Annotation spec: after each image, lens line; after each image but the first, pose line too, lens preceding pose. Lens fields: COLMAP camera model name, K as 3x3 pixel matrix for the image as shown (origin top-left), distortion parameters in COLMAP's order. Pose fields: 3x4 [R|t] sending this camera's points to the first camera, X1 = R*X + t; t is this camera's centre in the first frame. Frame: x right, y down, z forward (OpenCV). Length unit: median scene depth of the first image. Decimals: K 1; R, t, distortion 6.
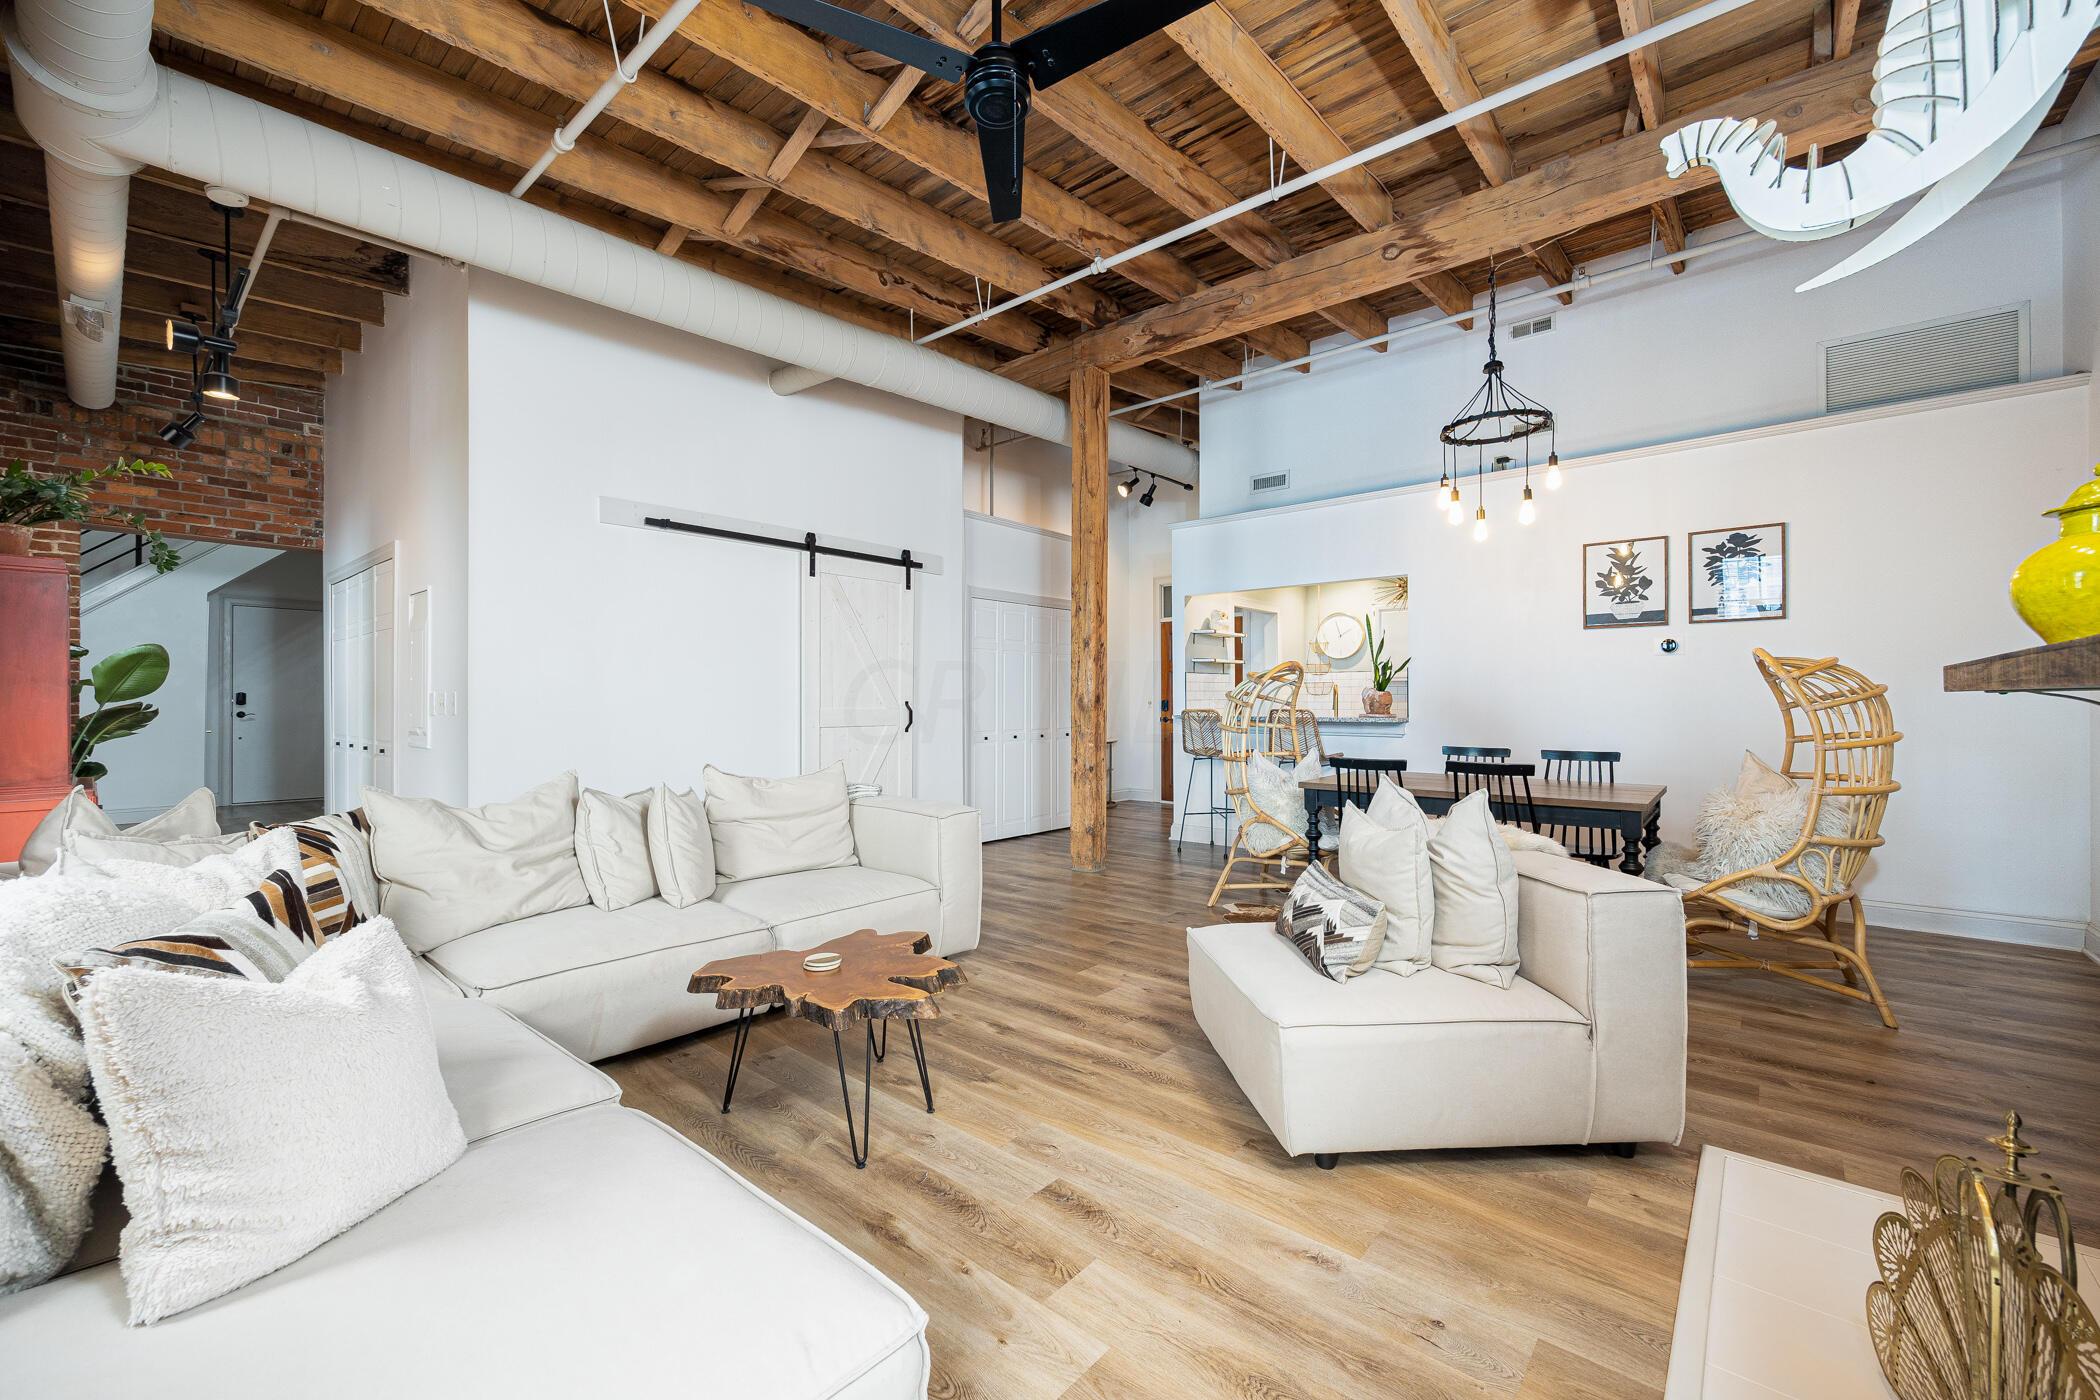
lens RADIAL K [[835.1, 0, 1040.2], [0, 835.1, 700.2], [0, 0, 1]] dist [-0.003568, -0.000943]
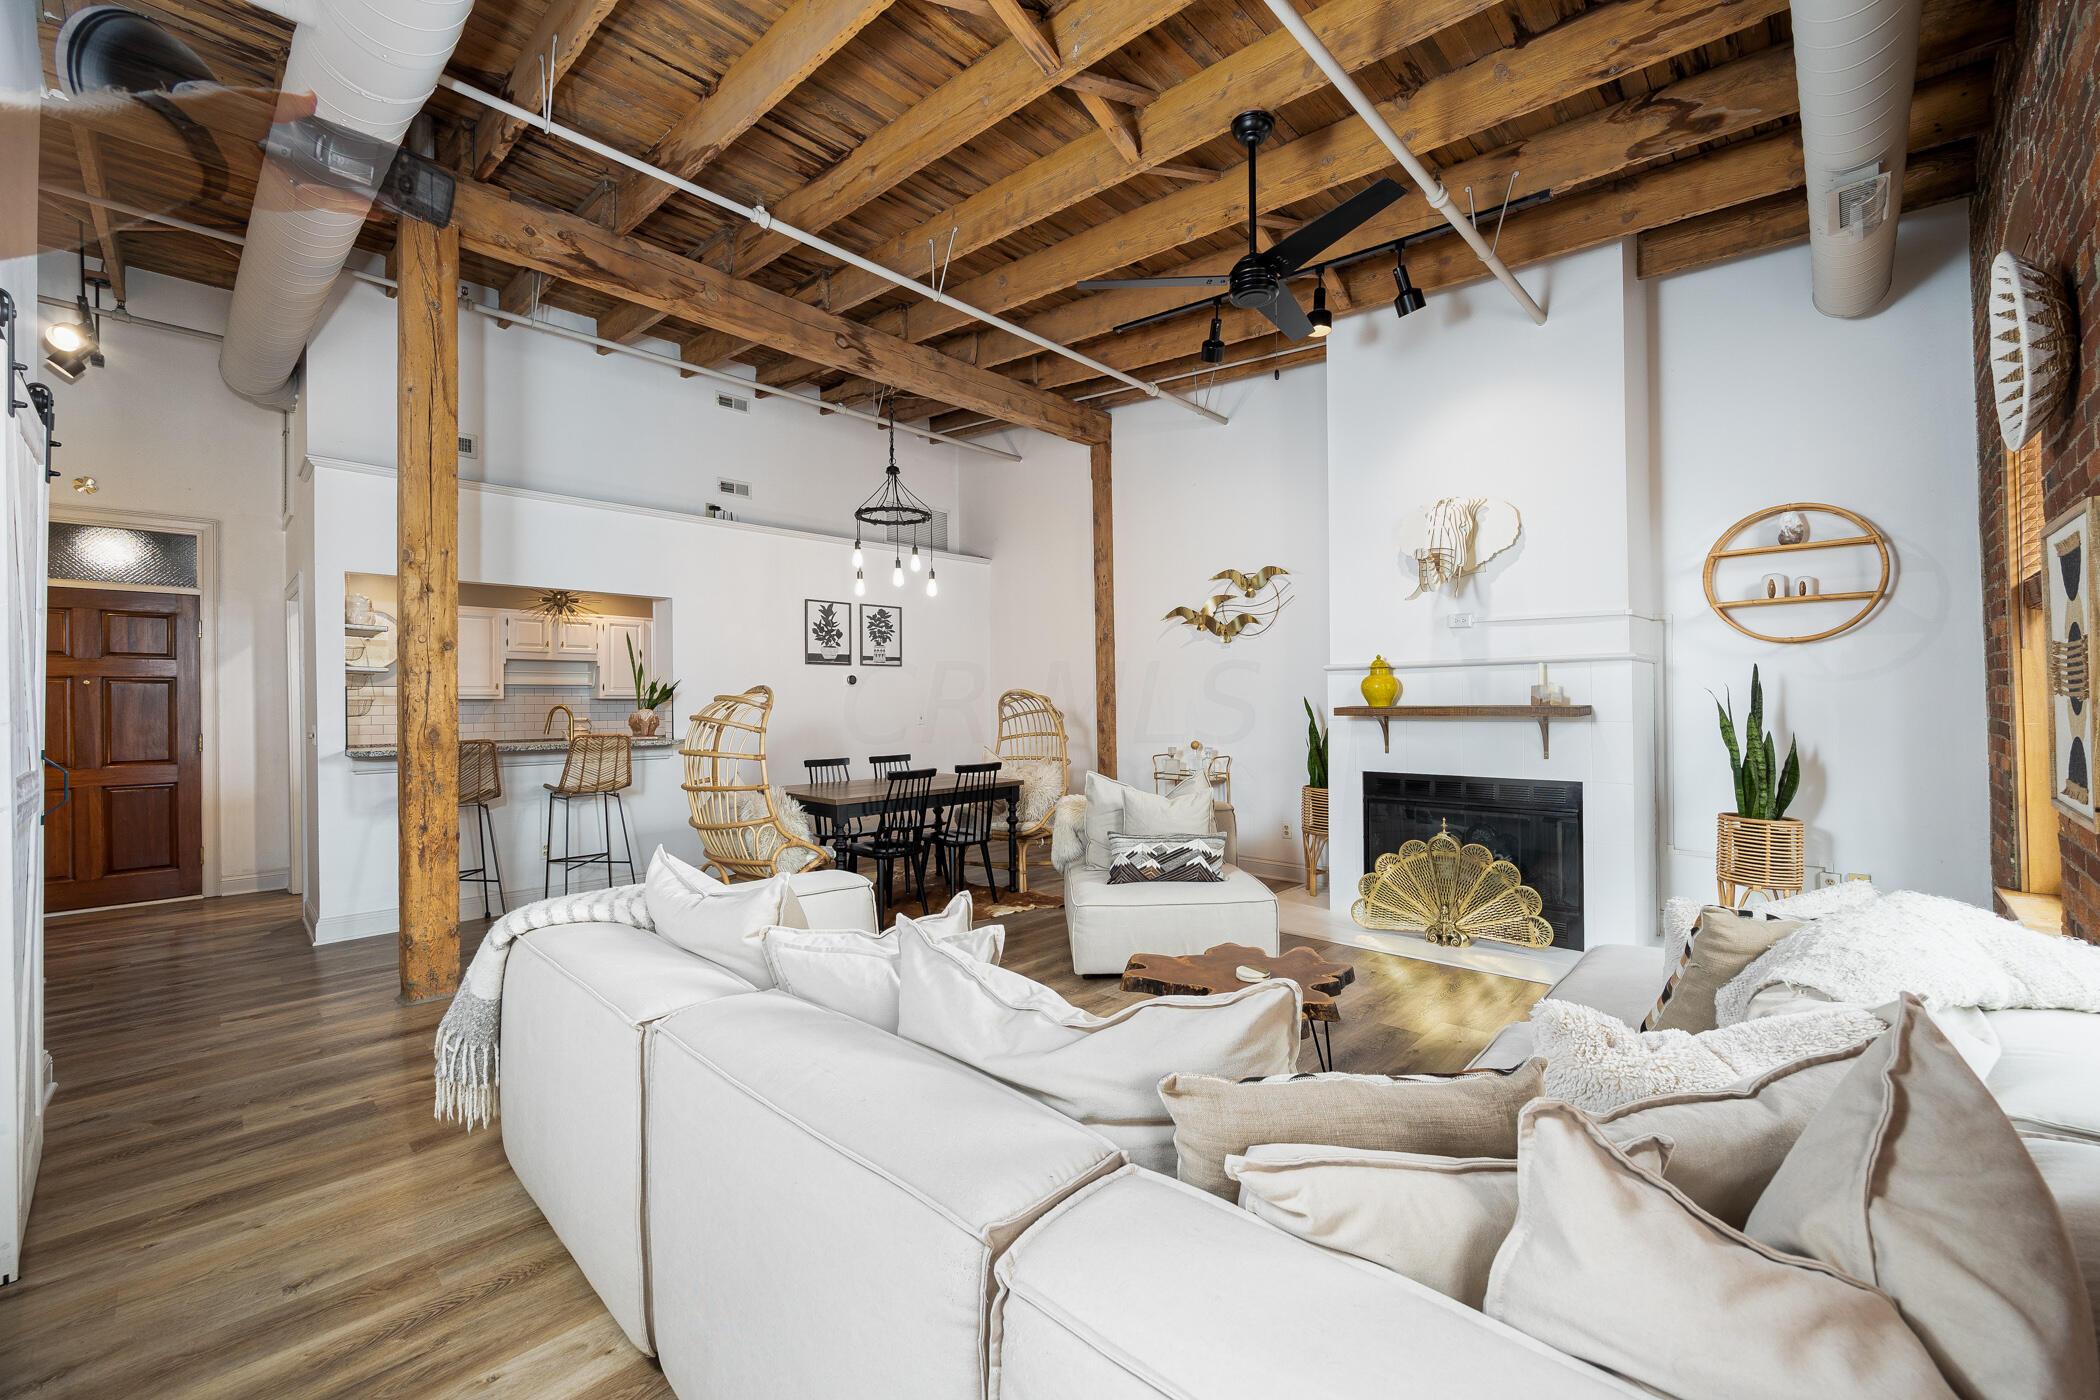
lens RADIAL K [[835.1, 0, 1047.6], [0, 835.1, 700.6], [0, 0, 1]] dist [-0.003568, -0.000943]
pose [[0.053023, 0.003877, 0.998586, -0.622496], [0.009070, 0.999949, -0.004364, -0.018851], [-0.998552, 0.009289, 0.052985, 0.549211]]
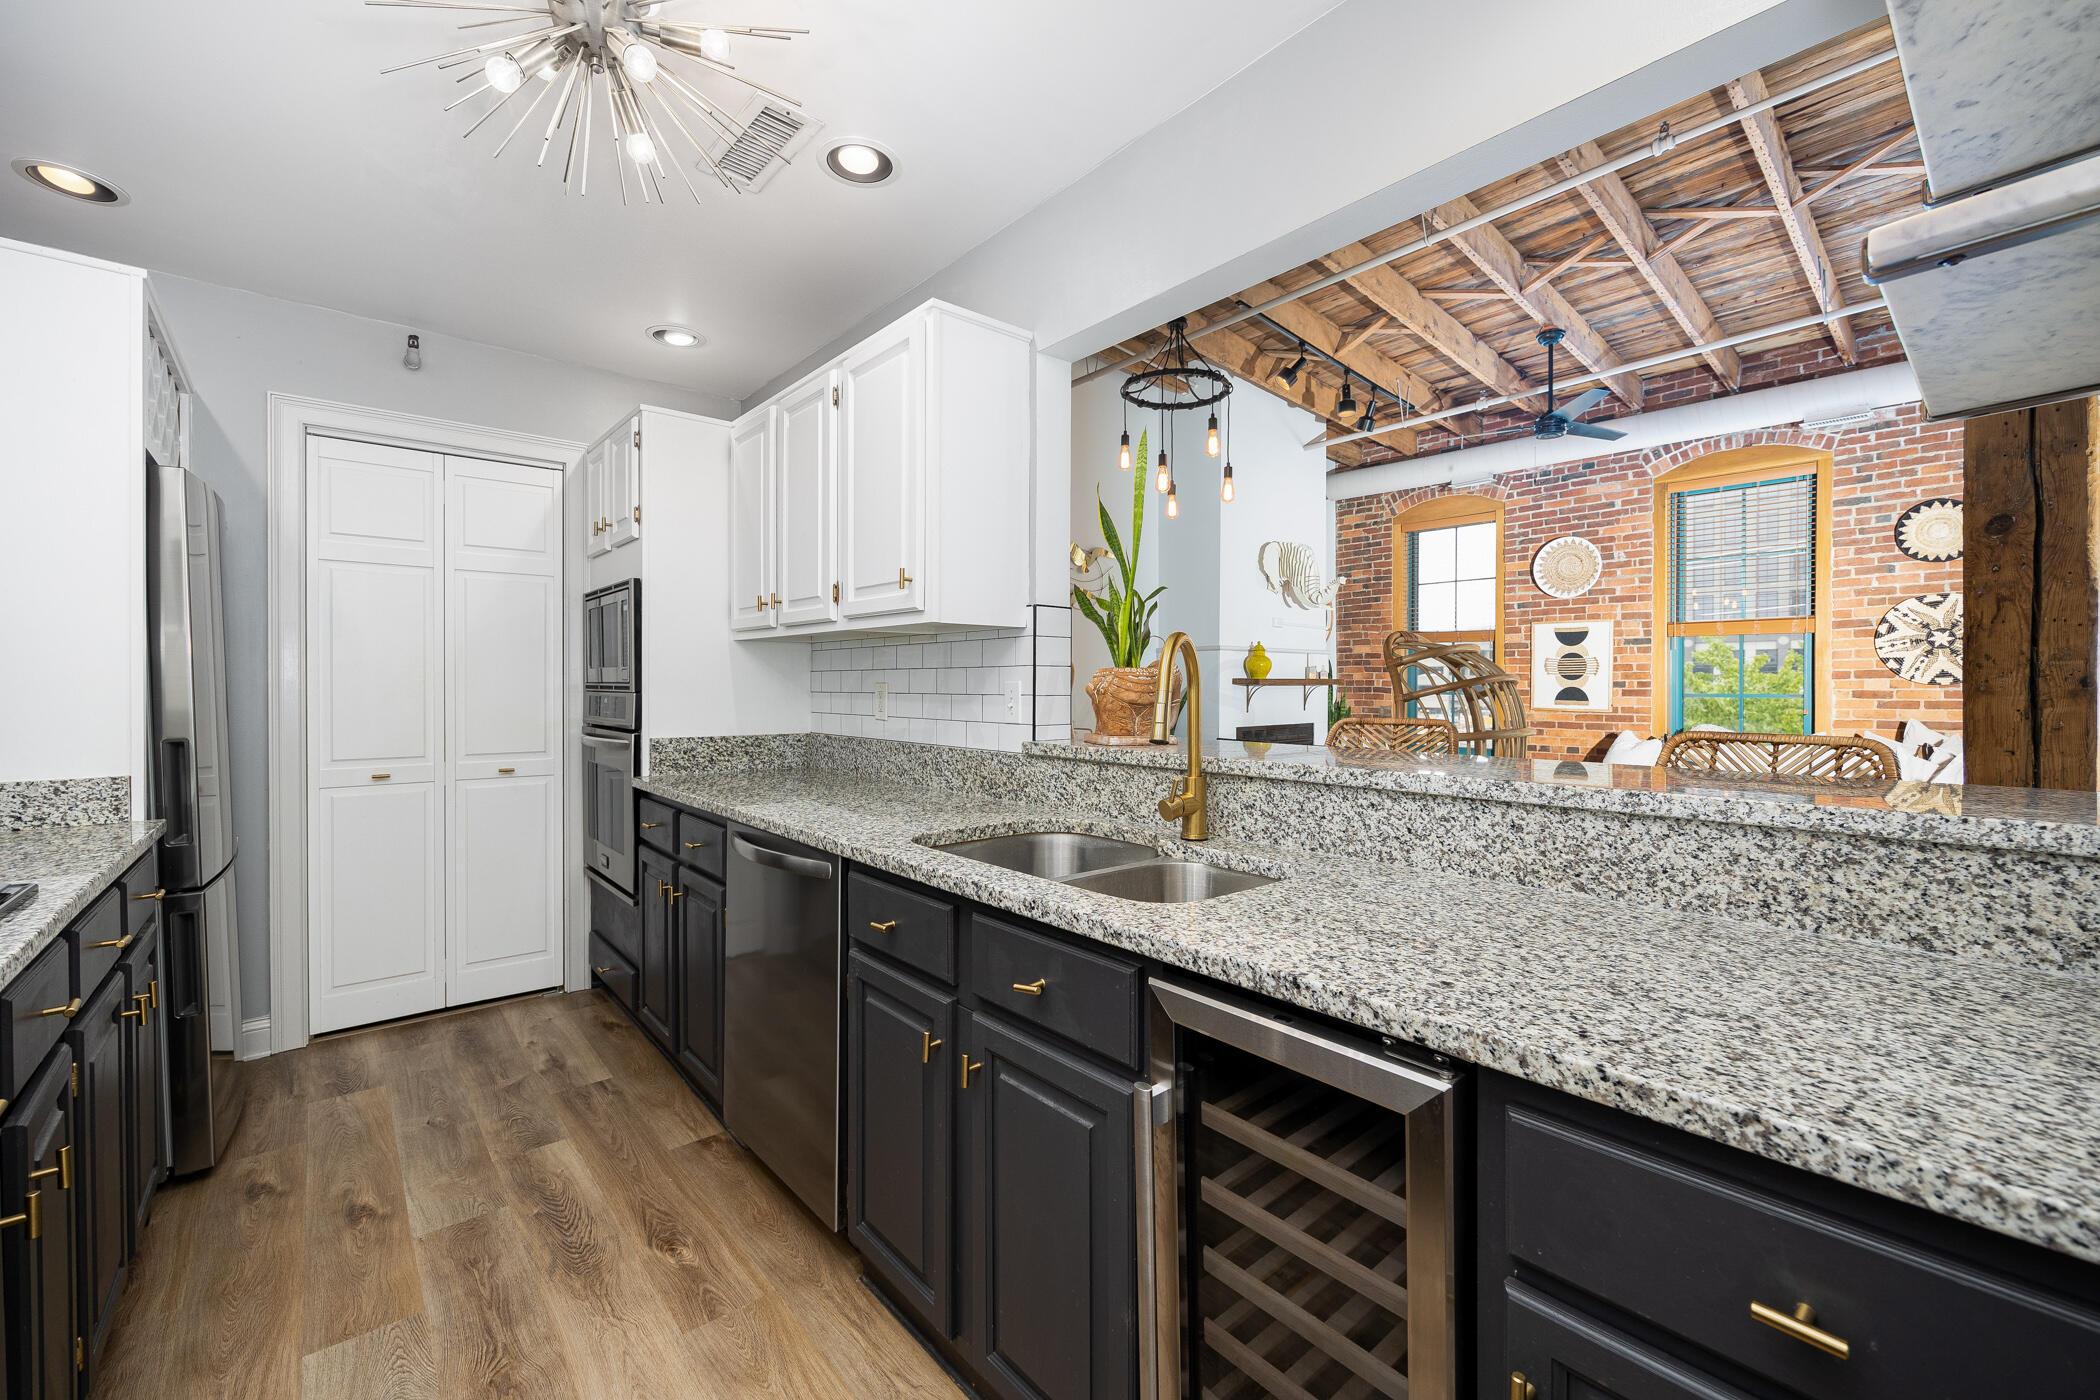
lens RADIAL K [[835.1, 0, 1037.0], [0, 835.1, 695.4], [0, 0, 1]] dist [-0.003568, -0.000943]
pose [[-0.989184, 0.001942, 0.146670, 0.454447], [0.003670, 0.999927, 0.011511, -0.002857], [-0.146637, 0.011924, -0.989119, 1.538826]]
